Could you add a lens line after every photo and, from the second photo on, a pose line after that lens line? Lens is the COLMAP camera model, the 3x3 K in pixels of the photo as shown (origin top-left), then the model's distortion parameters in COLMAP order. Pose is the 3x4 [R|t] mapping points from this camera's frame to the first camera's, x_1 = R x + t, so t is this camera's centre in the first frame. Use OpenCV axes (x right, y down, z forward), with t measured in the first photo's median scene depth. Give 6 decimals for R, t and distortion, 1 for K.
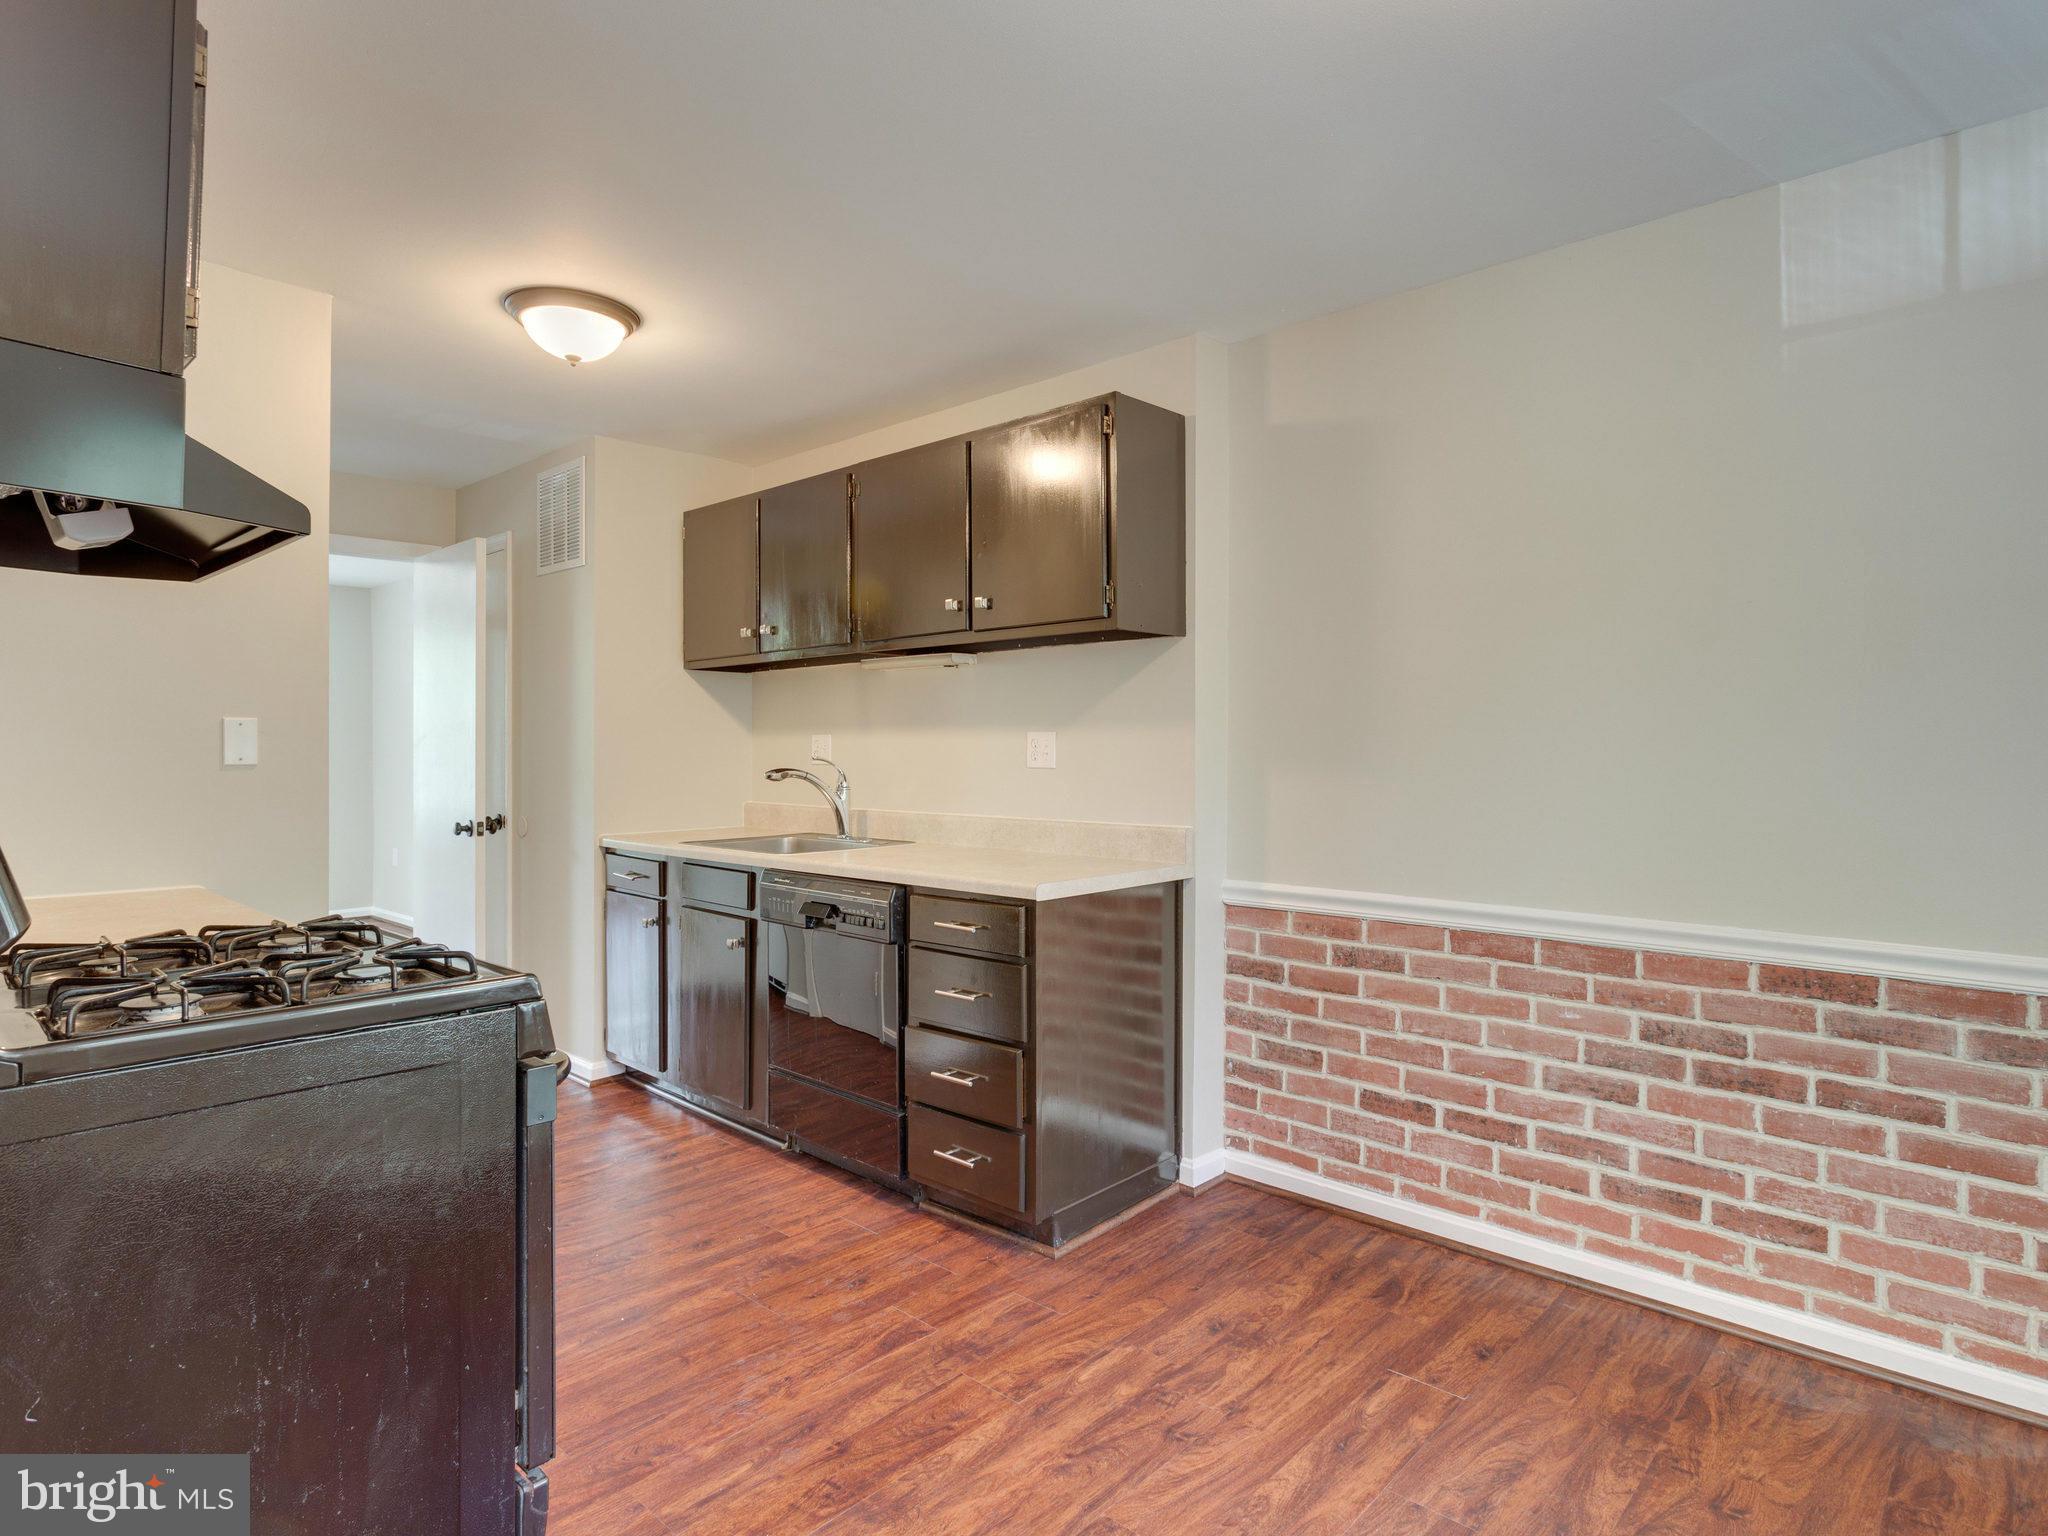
lens RADIAL K [[1102.9, 0, 1023.0], [0, 1102.9, 764.8], [0, 0, 1]] dist [0.004751, -0.003270]
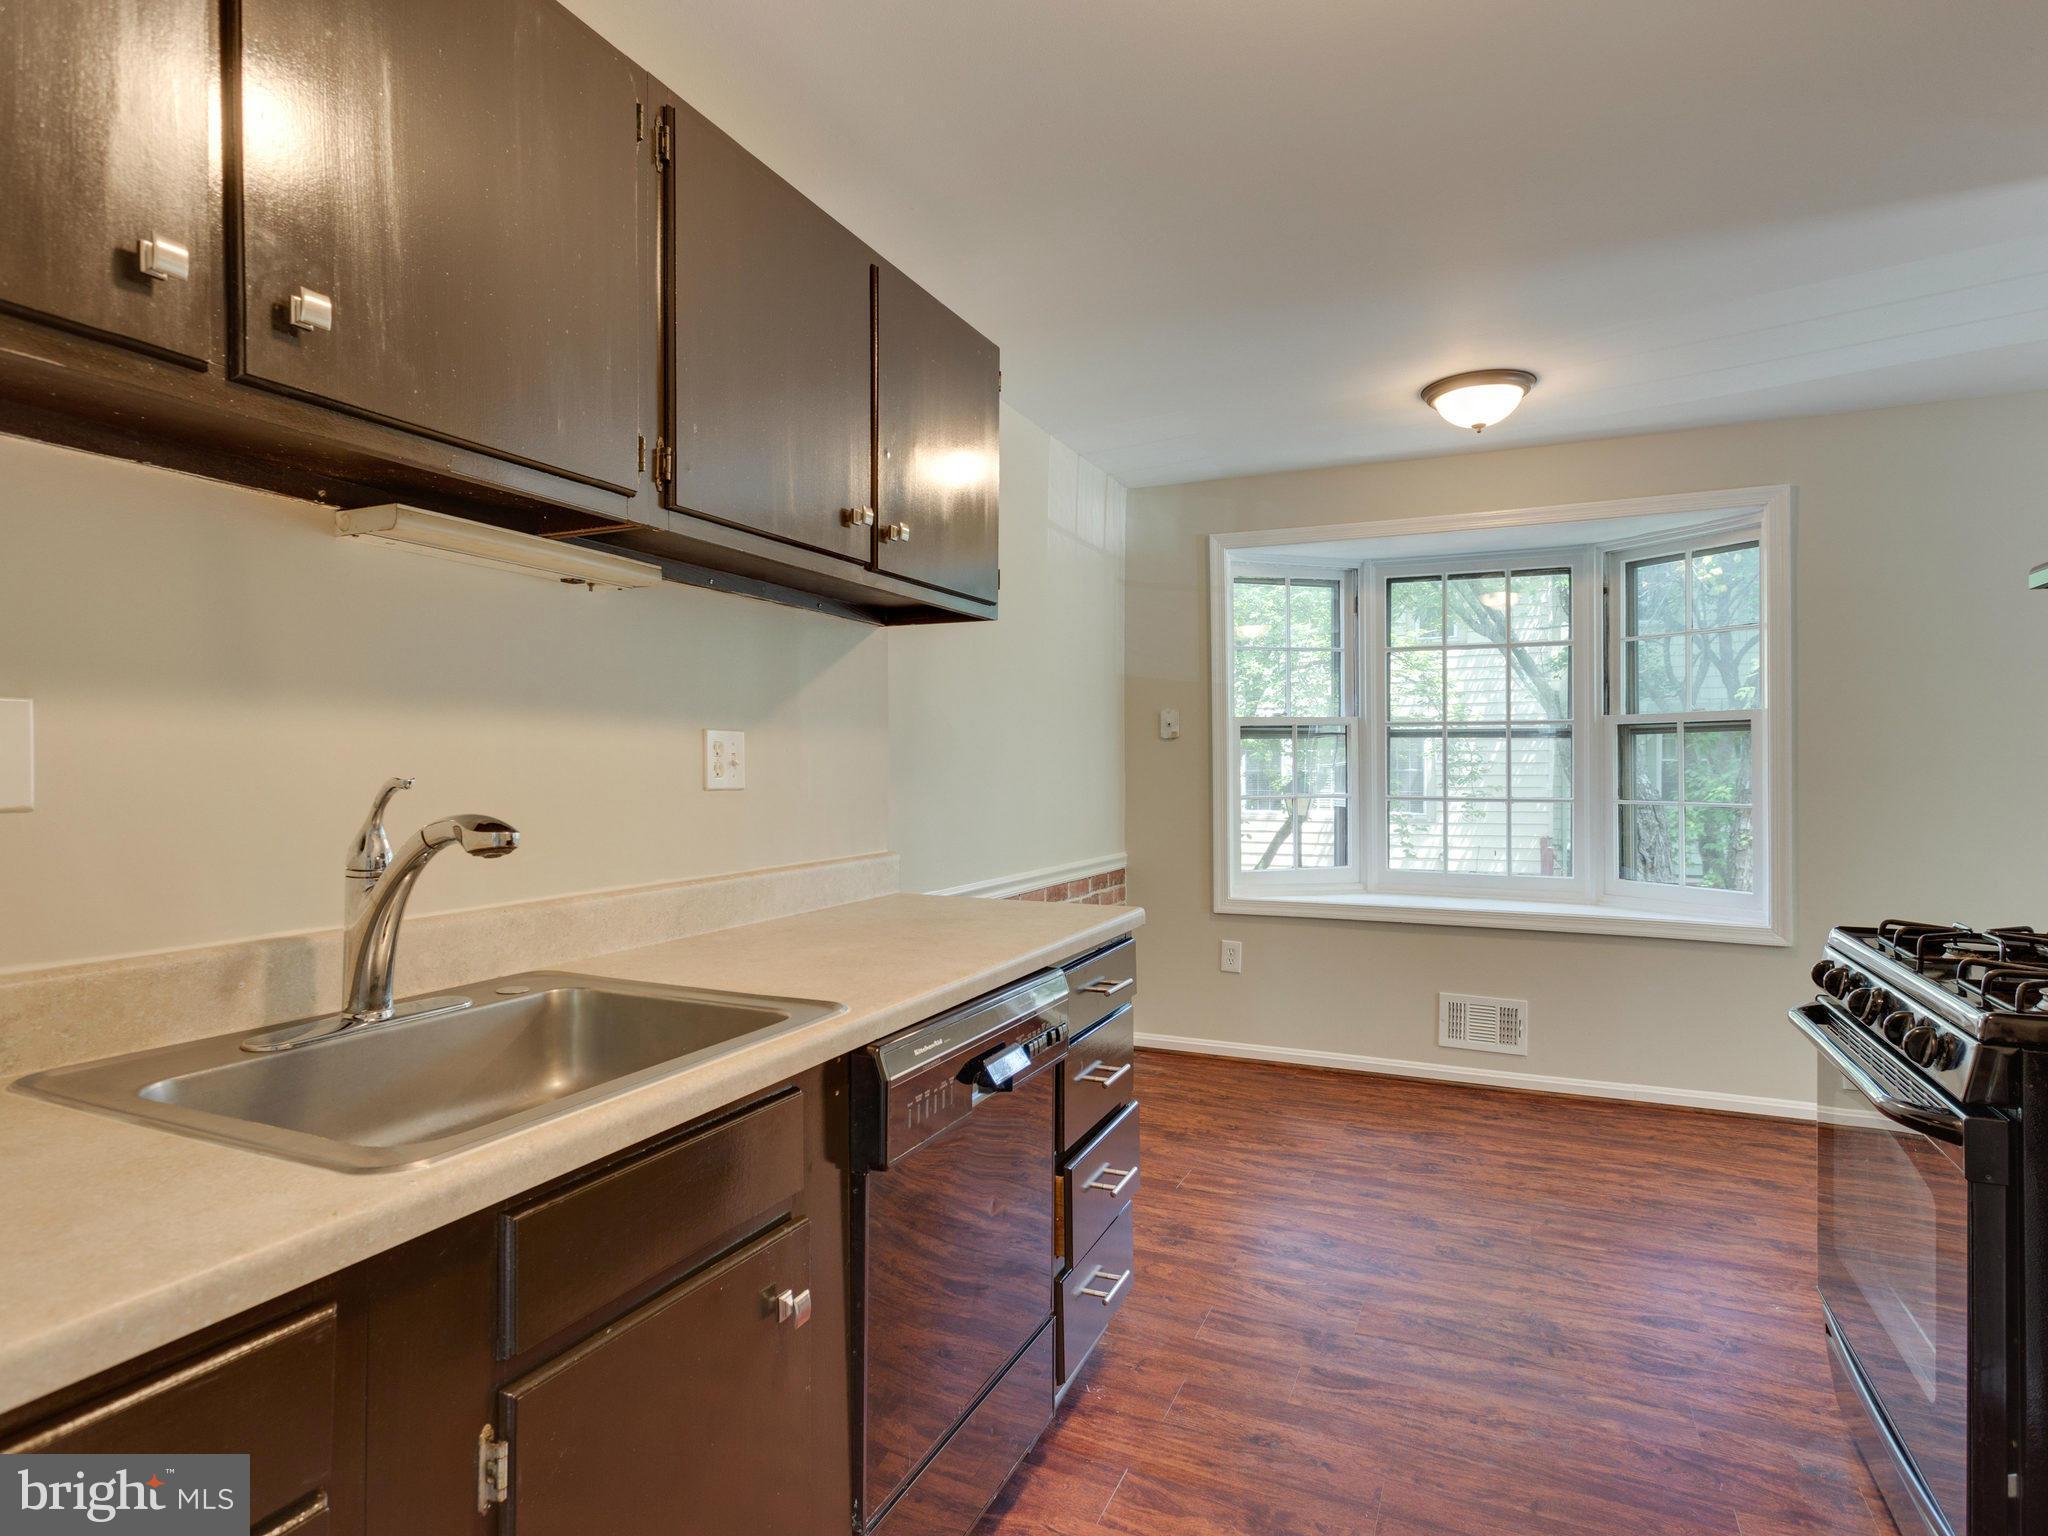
lens RADIAL K [[1101.6, 0, 1010.4], [0, 1101.6, 761.2], [0, 0, 1]] dist [0.001615, 0.003922]
pose [[-0.322634, 0.012659, 0.946439, -1.039147], [0.014248, 0.999862, -0.008516, -0.009043], [-0.946417, 0.010737, -0.322770, 1.762456]]
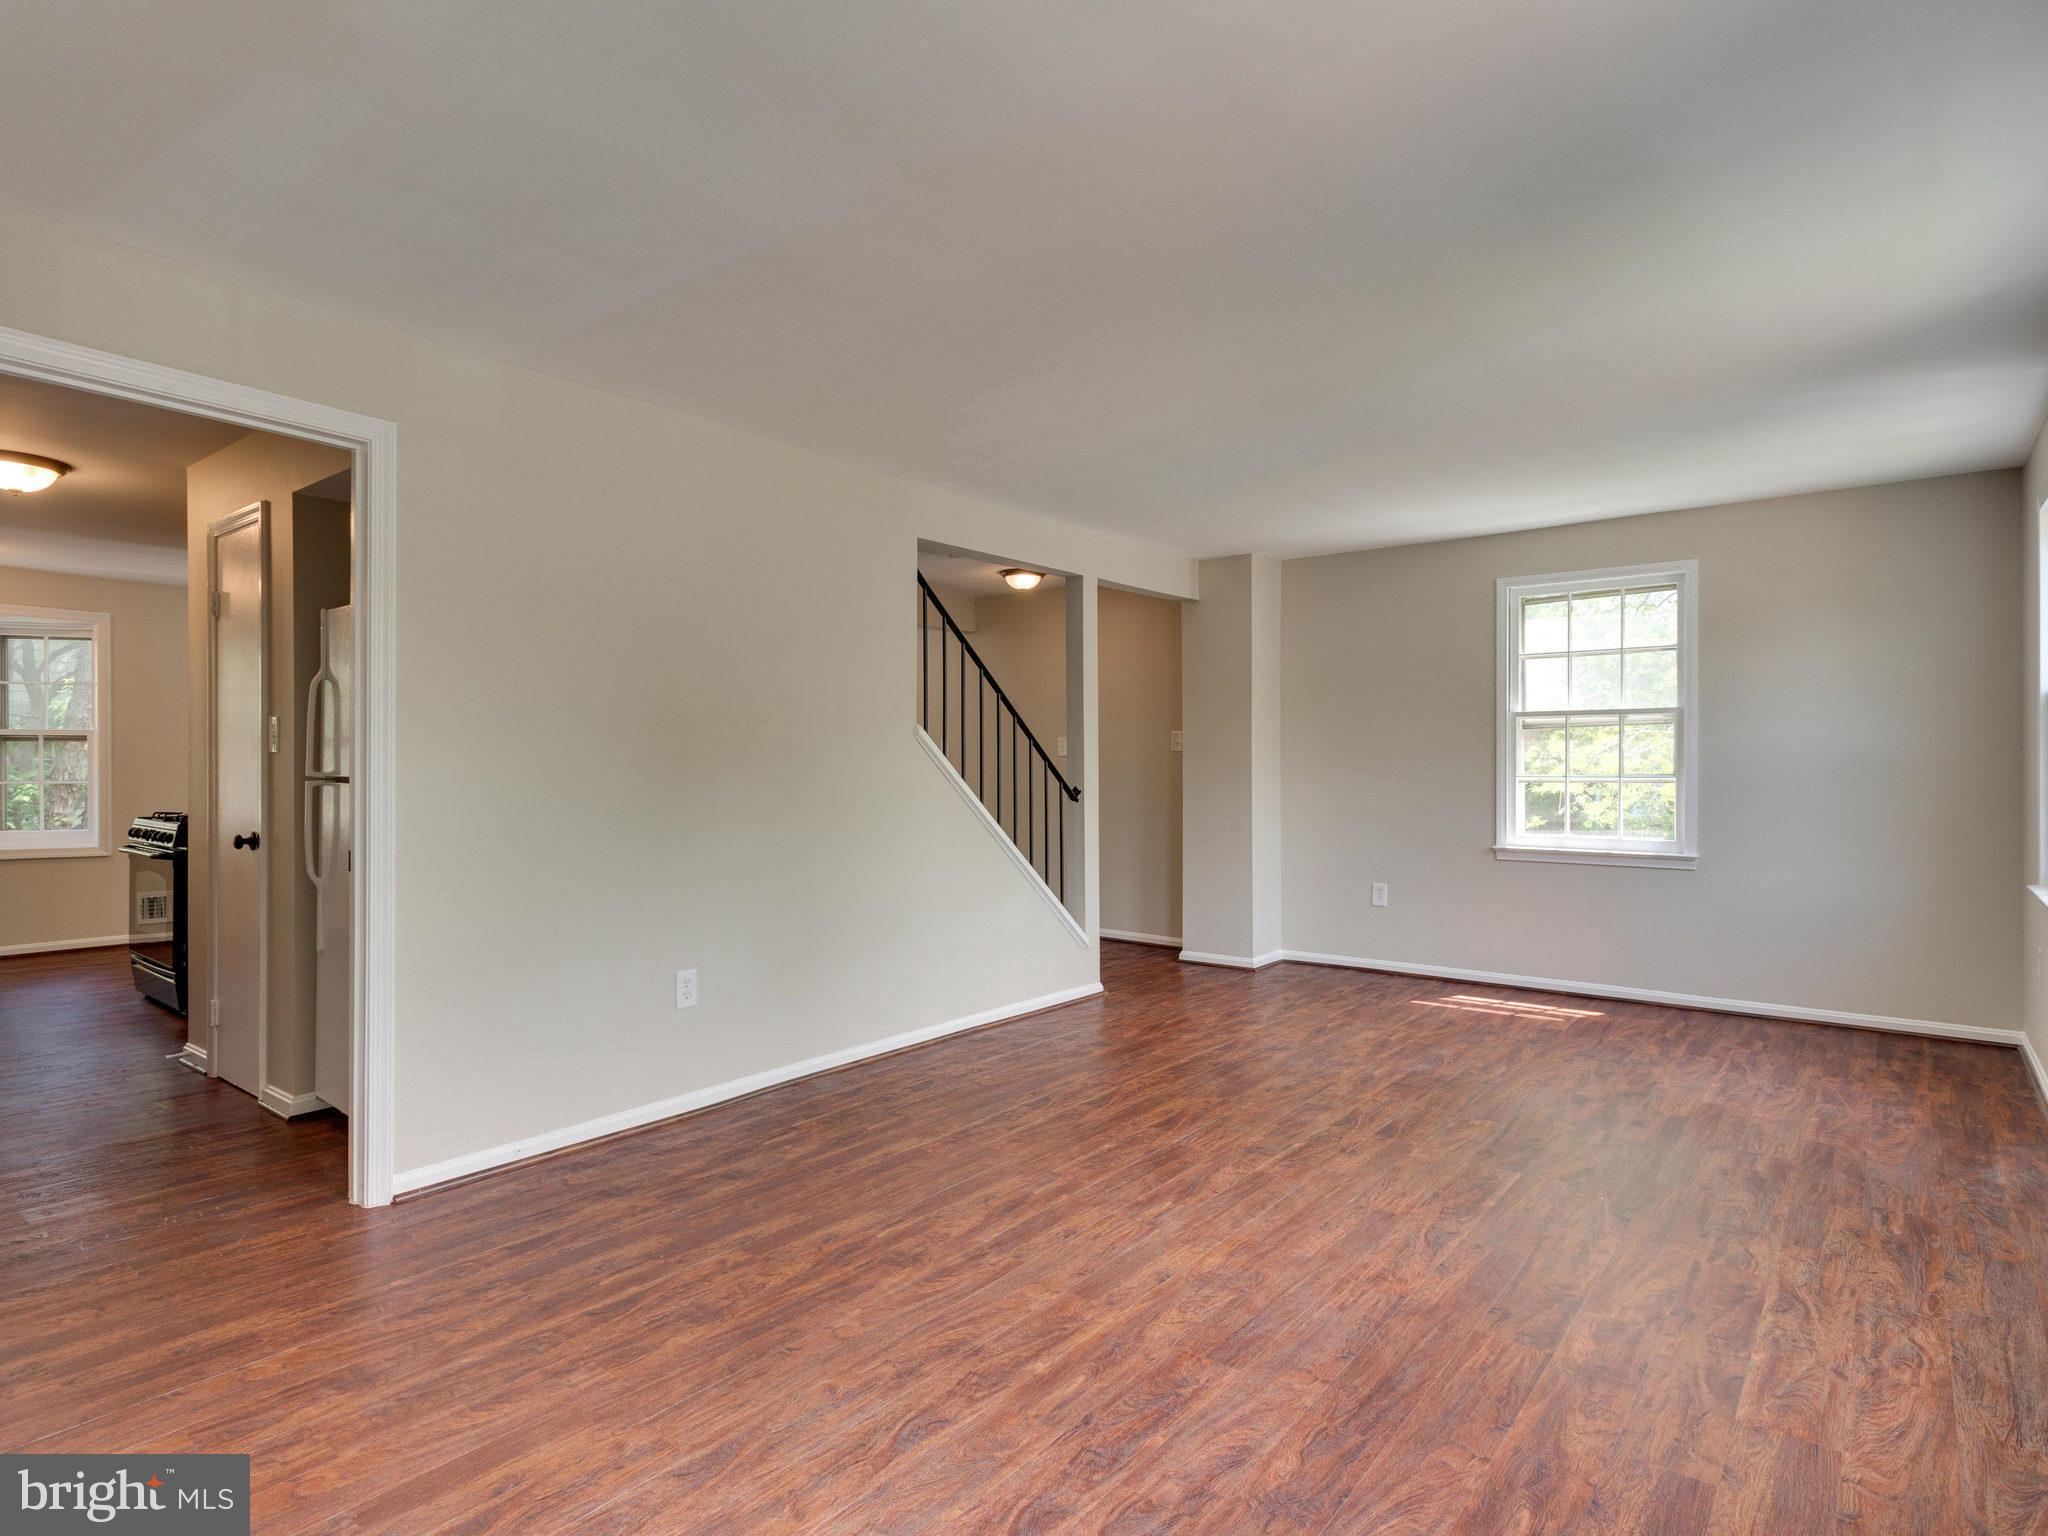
lens RADIAL K [[1101.6, 0, 1001.0], [0, 1101.6, 765.3], [0, 0, 1]] dist [0.001615, 0.003922]
pose [[-0.997526, 0.007965, -0.069841, -2.258050], [0.007241, 0.999918, 0.010609, -0.001762], [0.069920, 0.010077, -0.997502, 3.580656]]
